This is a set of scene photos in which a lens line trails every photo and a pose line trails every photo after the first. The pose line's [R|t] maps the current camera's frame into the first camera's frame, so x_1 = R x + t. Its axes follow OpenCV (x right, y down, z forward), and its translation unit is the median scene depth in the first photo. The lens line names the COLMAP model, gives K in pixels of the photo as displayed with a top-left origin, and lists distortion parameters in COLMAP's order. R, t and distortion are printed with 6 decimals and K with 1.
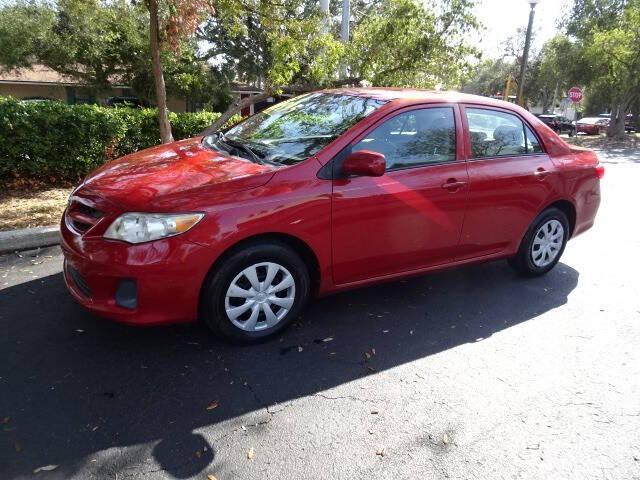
lens RADIAL K [[452.6, 0, 320.0], [0, 452.6, 240.0], [0, 0, 1]] dist [0.009671, -0.003276]
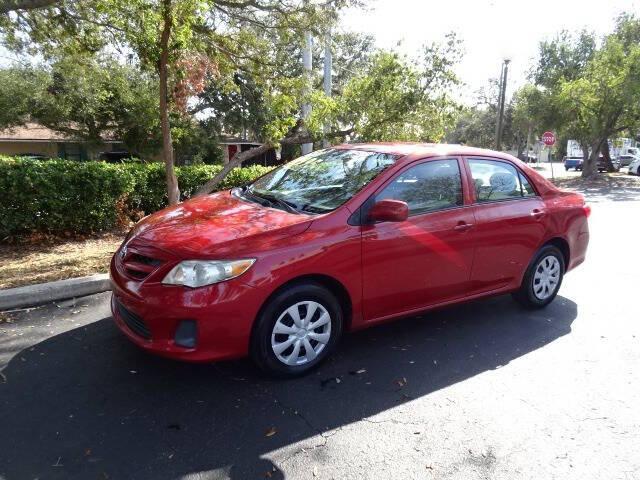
lens RADIAL K [[452.6, 0, 320.0], [0, 452.6, 240.0], [0, 0, 1]] dist [0.009671, -0.003276]
pose [[0.998980, -0.031488, 0.032366, -0.073103], [0.034567, 0.994444, -0.099430, 0.007295], [-0.029056, 0.100447, 0.994518, -0.076226]]
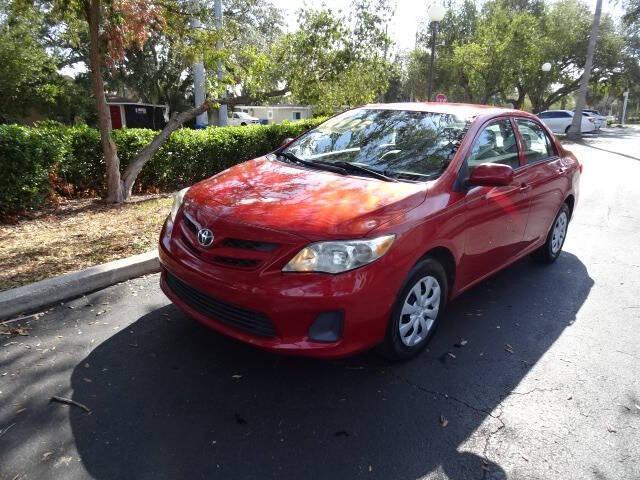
lens RADIAL K [[448.6, 0, 319.3], [0, 448.6, 243.7], [0, 0, 1]] dist [0.007917, 0.001639]
pose [[0.958373, -0.104208, 0.265822, -0.385152], [0.105768, 0.994355, 0.008478, -0.038059], [-0.265205, 0.019990, 0.963985, 0.048060]]
